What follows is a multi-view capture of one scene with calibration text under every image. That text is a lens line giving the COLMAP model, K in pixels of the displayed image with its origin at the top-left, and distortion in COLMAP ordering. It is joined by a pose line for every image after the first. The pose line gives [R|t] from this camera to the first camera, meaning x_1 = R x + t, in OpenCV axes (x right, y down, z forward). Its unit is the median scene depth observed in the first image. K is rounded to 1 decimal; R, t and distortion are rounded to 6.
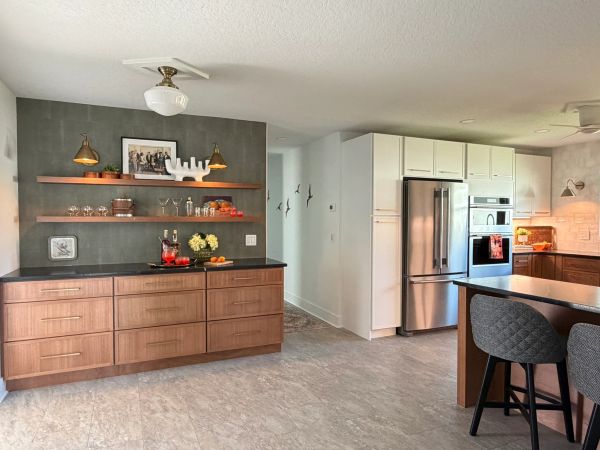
lens RADIAL K [[394.4, 0, 301.7], [0, 394.4, 224.6], [0, 0, 1]] dist [-0.003066, -0.002672]
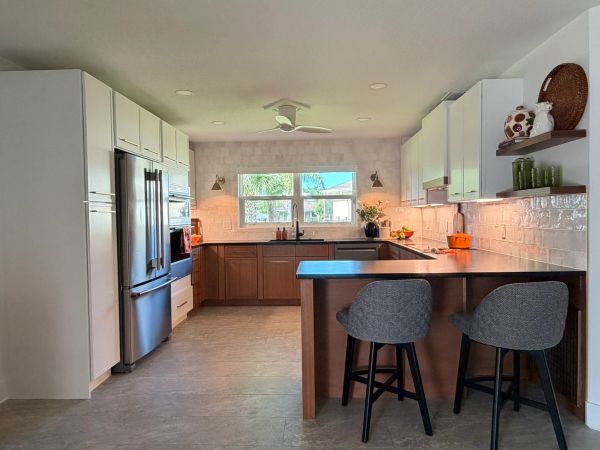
lens RADIAL K [[394.4, 0, 300.9], [0, 394.4, 222.9], [0, 0, 1]] dist [-0.003066, -0.002672]
pose [[0.446765, -0.026191, 0.894268, -0.225442], [0.033265, 0.999367, 0.012650, 0.014503], [-0.894033, 0.024096, 0.447353, 0.394135]]
